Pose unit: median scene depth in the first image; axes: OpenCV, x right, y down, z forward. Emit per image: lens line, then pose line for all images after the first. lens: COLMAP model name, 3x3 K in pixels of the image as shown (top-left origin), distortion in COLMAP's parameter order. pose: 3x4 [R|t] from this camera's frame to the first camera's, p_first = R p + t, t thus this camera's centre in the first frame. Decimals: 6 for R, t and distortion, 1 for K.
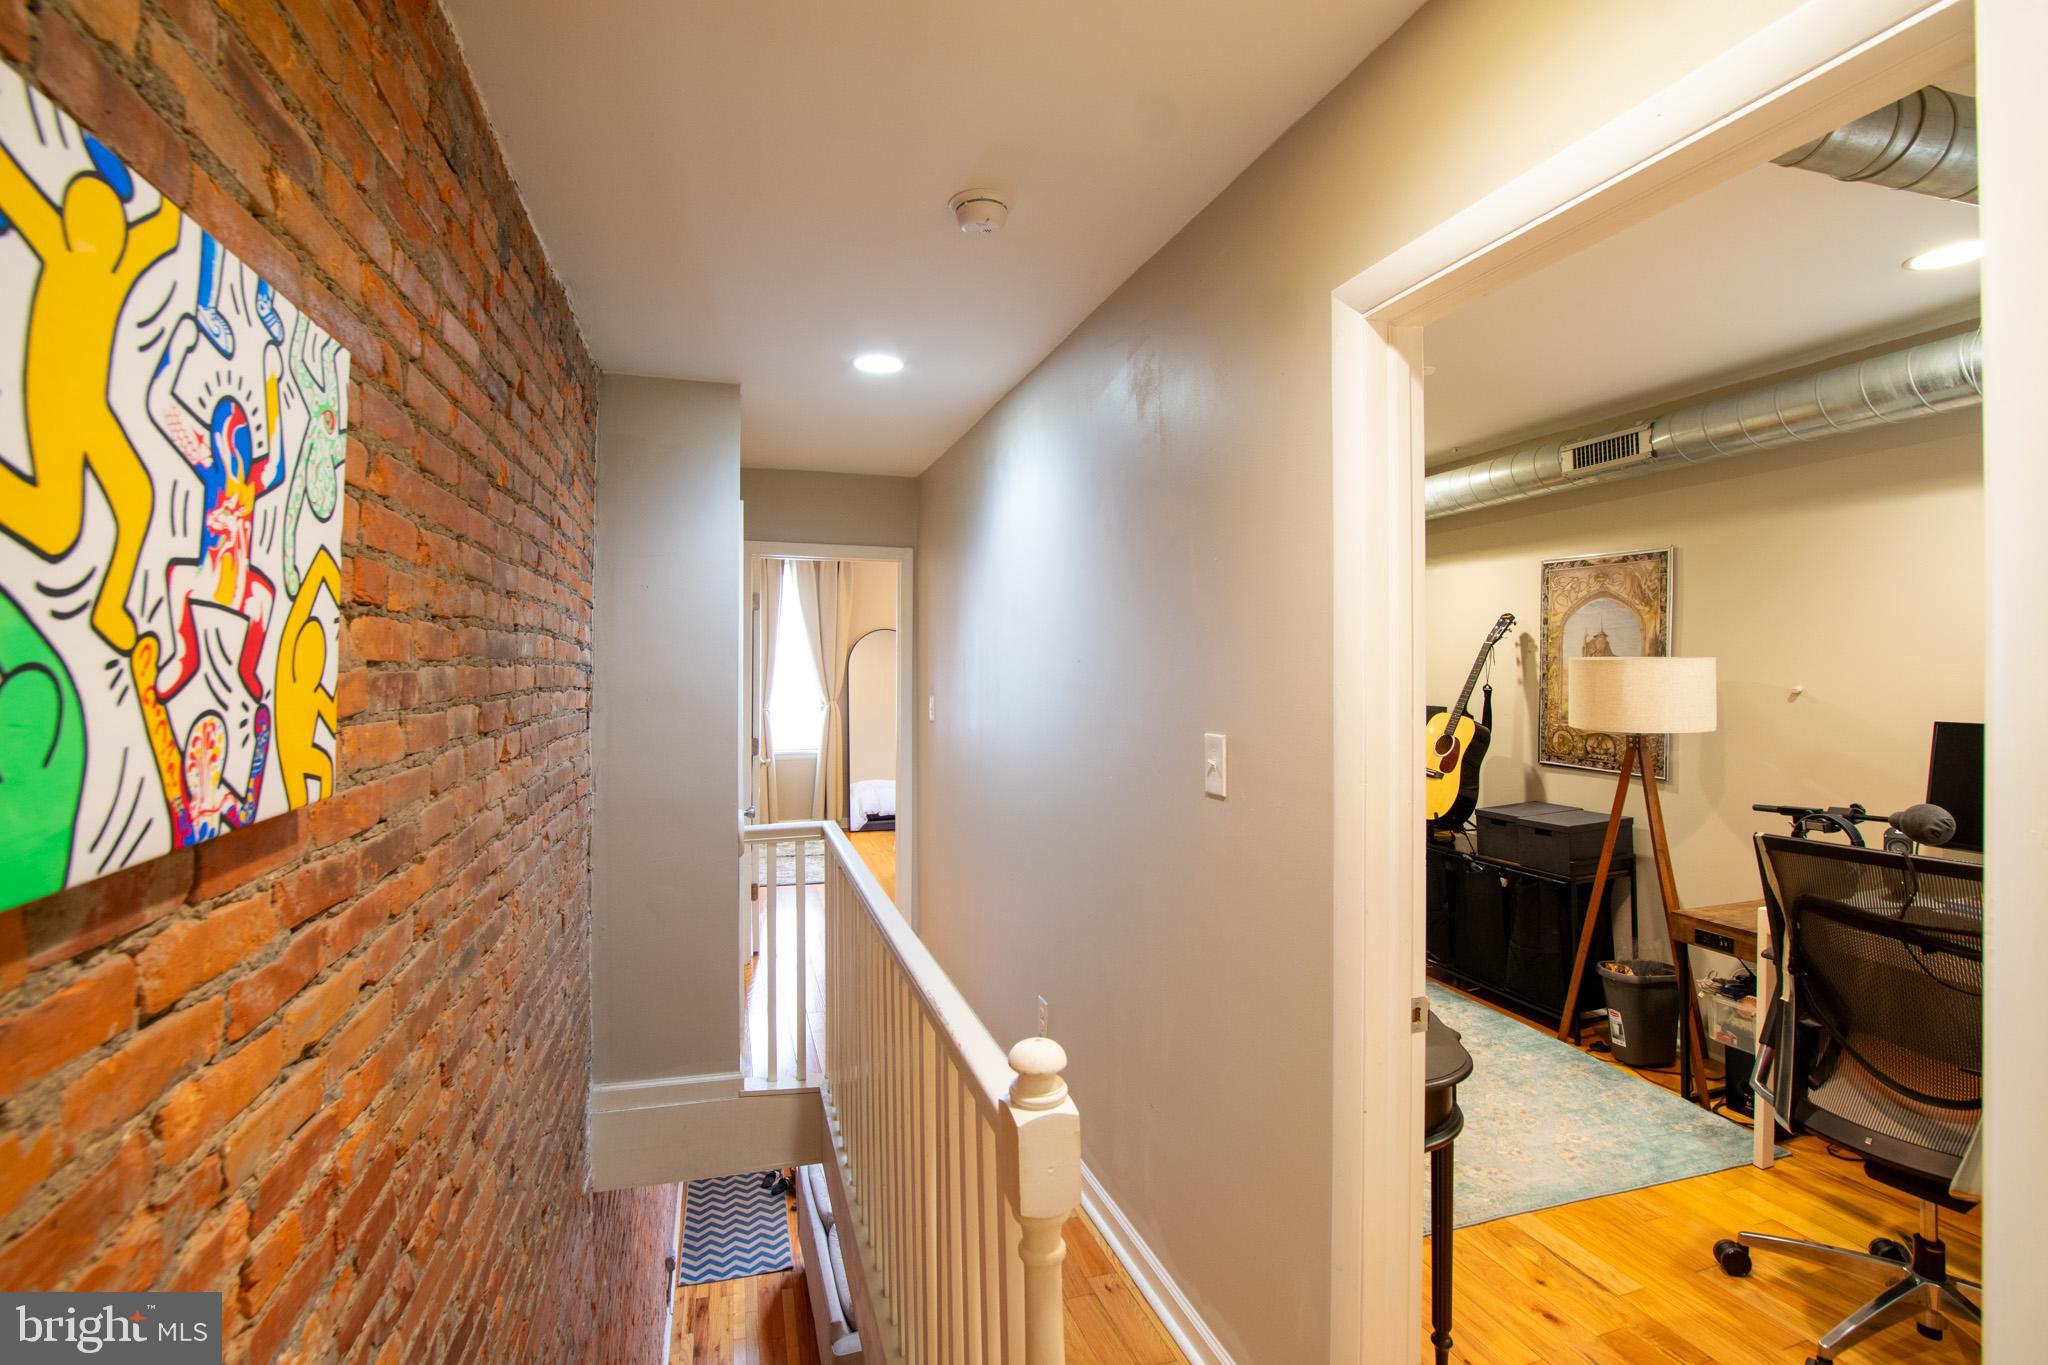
lens RADIAL K [[944.3, 0, 1033.7], [0, 944.3, 644.5], [0, 0, 1]] dist [-0.041243, 0.009629]
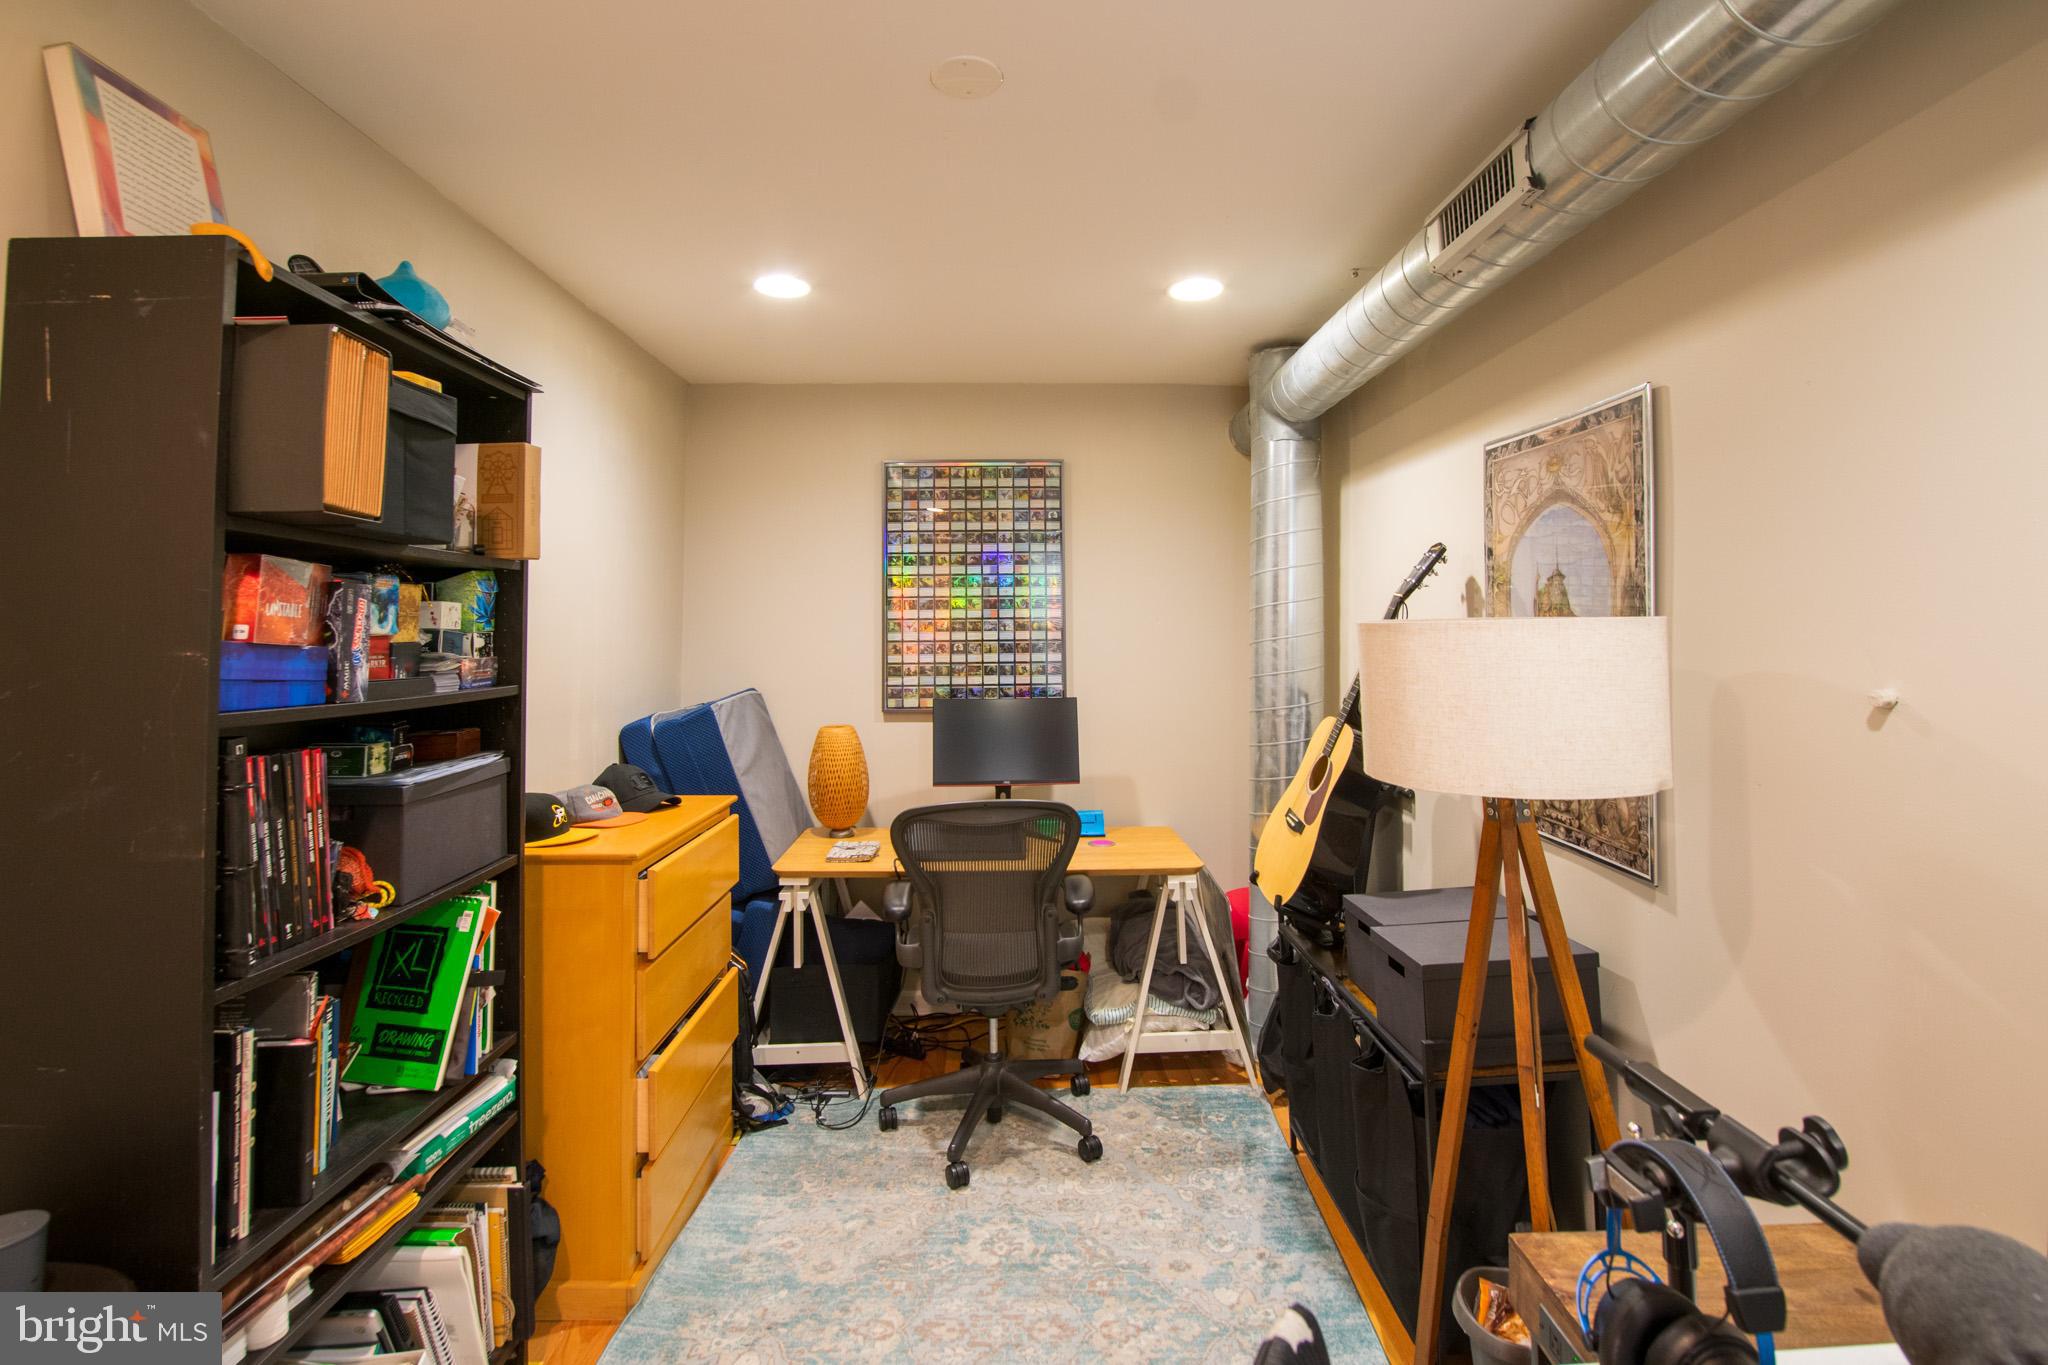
lens RADIAL K [[958.9, 0, 1034.5], [0, 958.9, 565.3], [0, 0, 1]] dist [-0.030730, 0.000748]
pose [[0.957686, -0.029283, -0.286322, 0.511244], [0.016121, 0.998707, -0.048219, 0.004992], [0.287363, 0.041562, 0.956919, 0.439726]]
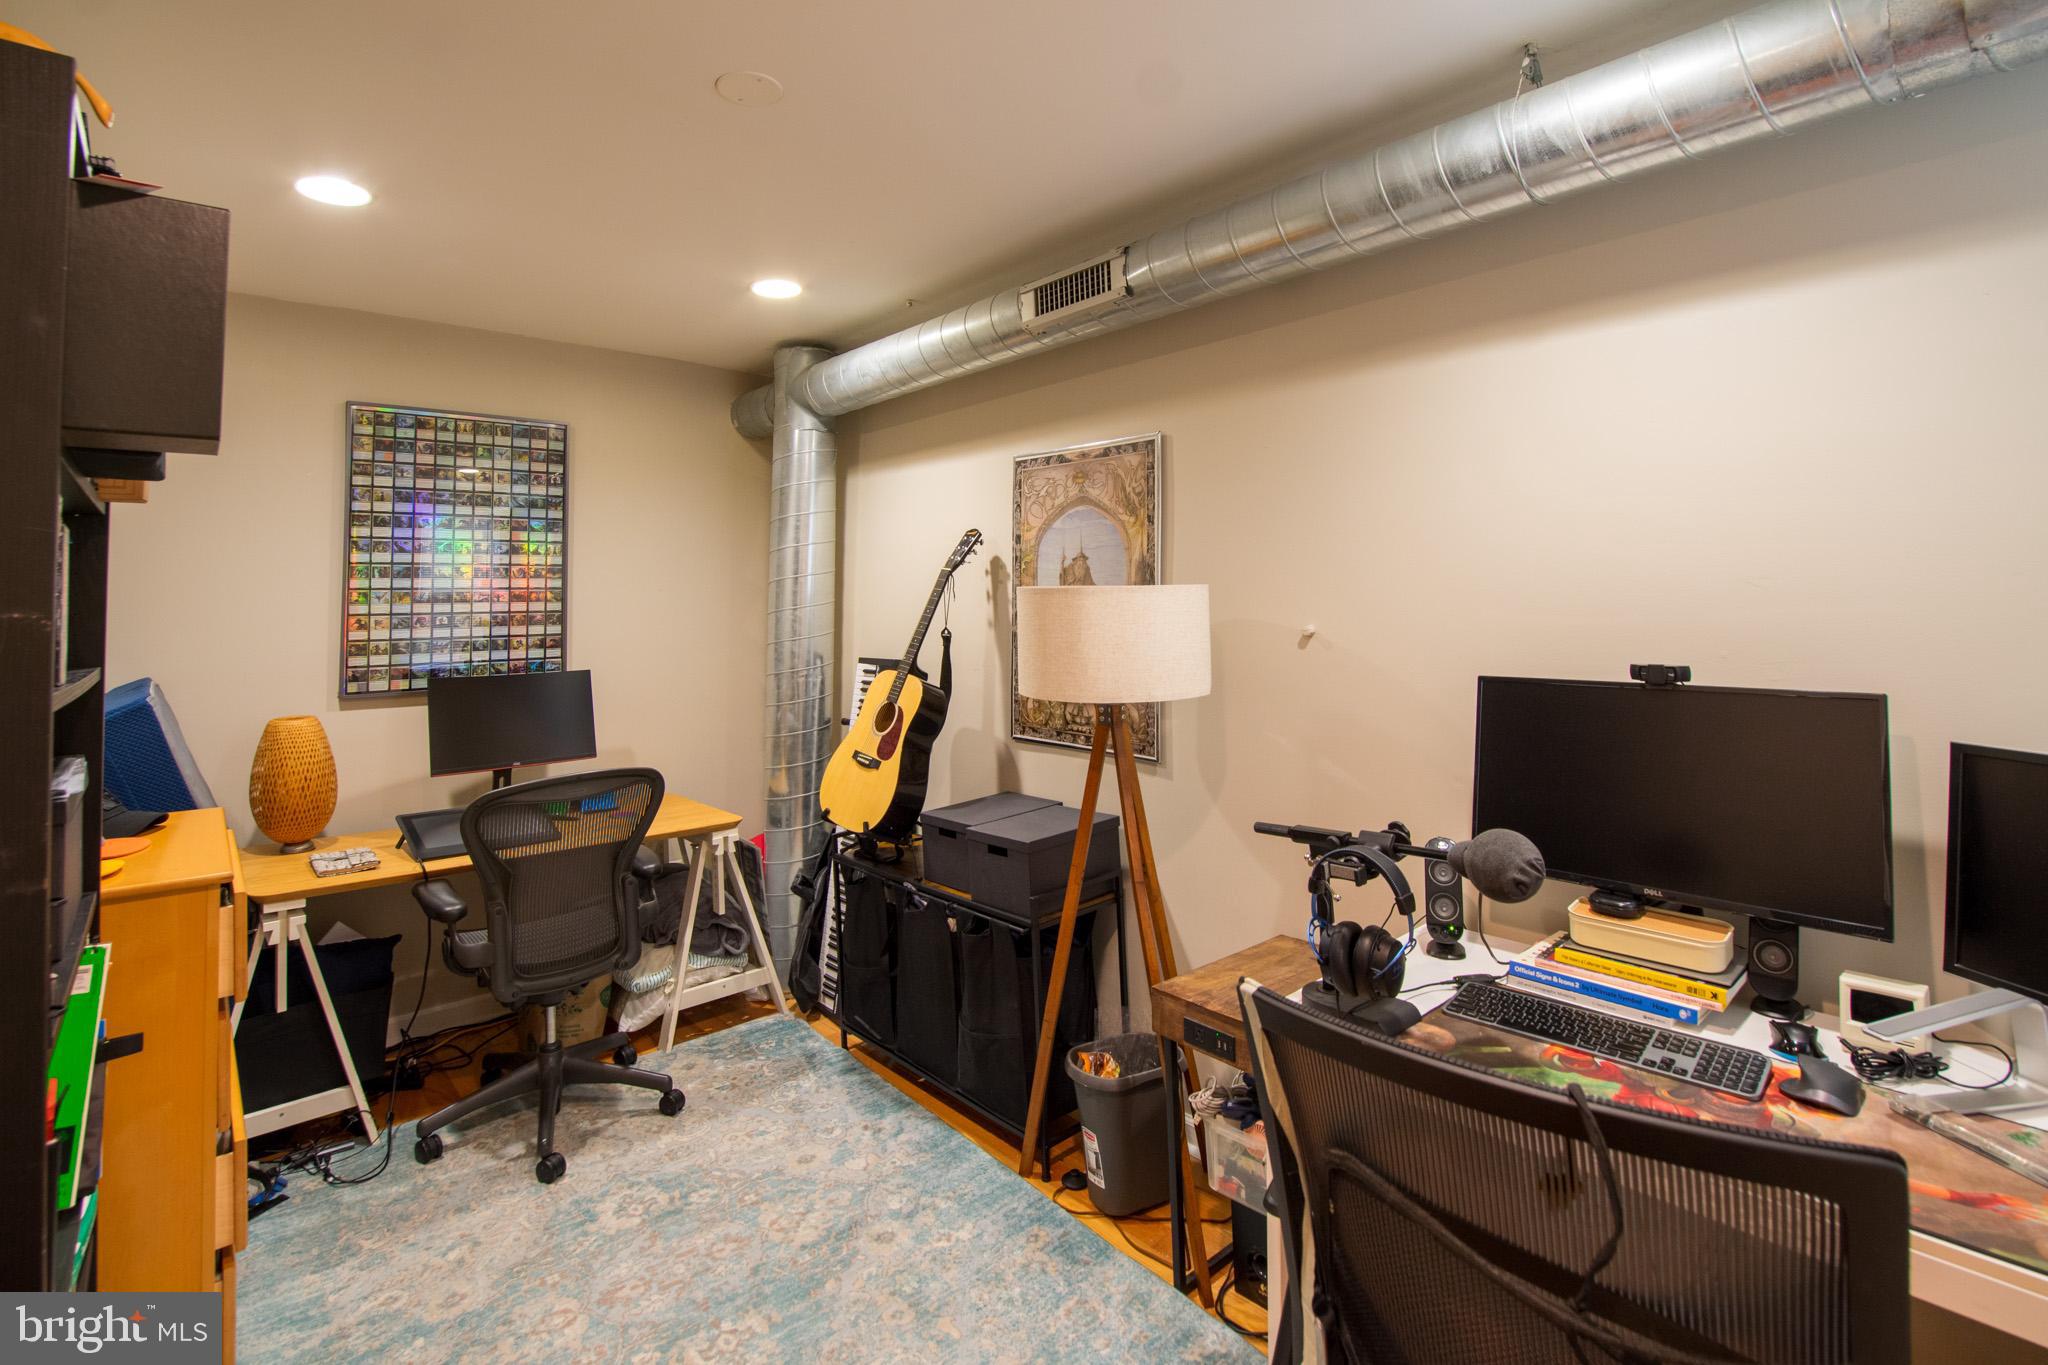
lens RADIAL K [[961.6, 0, 1014.5], [0, 961.6, 531.5], [0, 0, 1]] dist [-0.027349, 0.000811]
pose [[0.921901, 0.011129, 0.387266, 0.288774], [0.009081, 0.998692, -0.050317, 0.007532], [-0.387320, 0.049904, 0.920594, 0.351377]]
